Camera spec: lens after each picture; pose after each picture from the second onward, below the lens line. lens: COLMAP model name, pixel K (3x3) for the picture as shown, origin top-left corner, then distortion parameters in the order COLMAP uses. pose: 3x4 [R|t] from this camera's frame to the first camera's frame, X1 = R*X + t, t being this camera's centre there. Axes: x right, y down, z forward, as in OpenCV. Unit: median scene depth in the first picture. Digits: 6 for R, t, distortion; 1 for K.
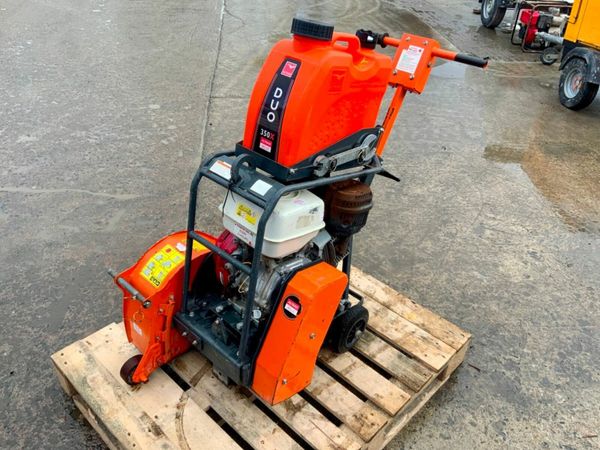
lens RADIAL K [[496.9, 0, 298.7], [0, 496.9, 221.0], [0, 0, 1]] dist [0.051260, -0.098322]
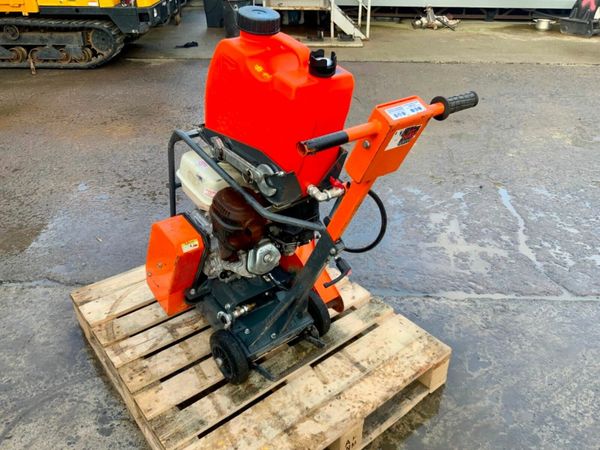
lens RADIAL K [[496.9, 0, 299.9], [0, 496.9, 222.4], [0, 0, 1]] dist [0.051260, -0.098322]
pose [[-0.125198, 0.461895, -0.878054, 0.830108], [-0.557092, 0.699597, 0.447452, -0.465518], [0.820959, 0.545177, 0.169730, 0.884664]]
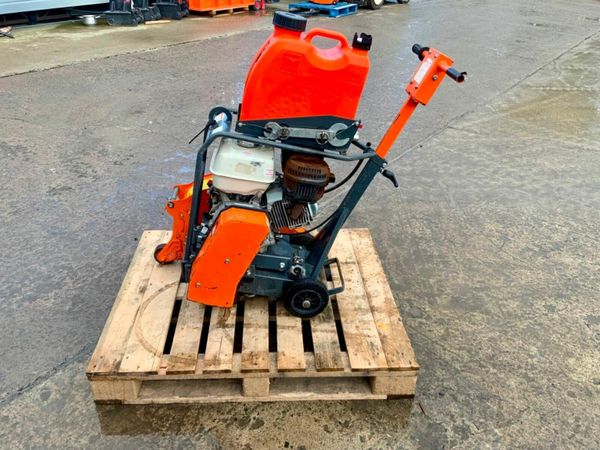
lens RADIAL K [[496.9, 0, 298.9], [0, 496.9, 221.2], [0, 0, 1]] dist [0.051260, -0.098322]
pose [[0.734027, 0.310291, -0.604089, 0.764731], [-0.362429, 0.931238, 0.037945, 0.022325], [0.574325, 0.191087, 0.796013, 0.083055]]
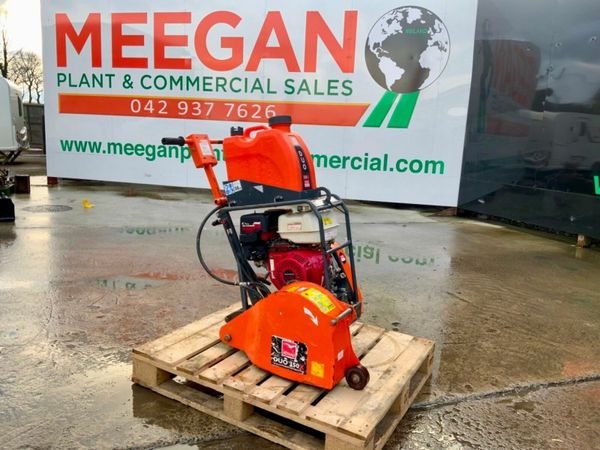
lens RADIAL K [[496.9, 0, 297.5], [0, 496.9, 228.5], [0, 0, 1]] dist [0.051260, -0.098322]
pose [[-0.245270, -0.235747, 0.940354, -1.378934], [0.479909, 0.813269, 0.329060, -0.492050], [-0.842336, 0.531993, -0.086334, 1.032695]]
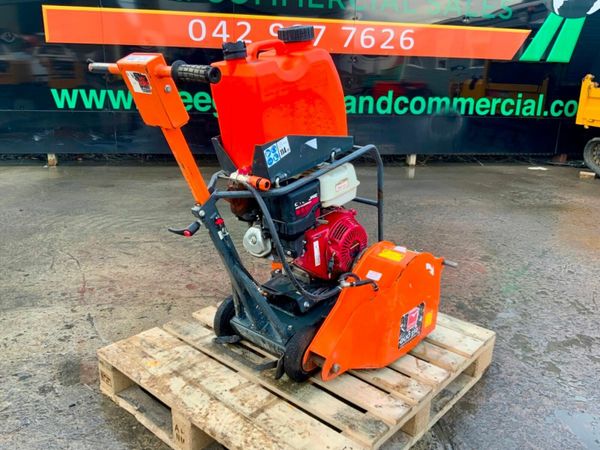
lens RADIAL K [[496.9, 0, 299.1], [0, 496.9, 229.5], [0, 0, 1]] dist [0.051260, -0.098322]
pose [[-0.995648, -0.062312, -0.069299, 0.056626], [-0.093114, 0.634296, 0.767463, -0.772987], [-0.003866, 0.770575, -0.637337, 1.642102]]
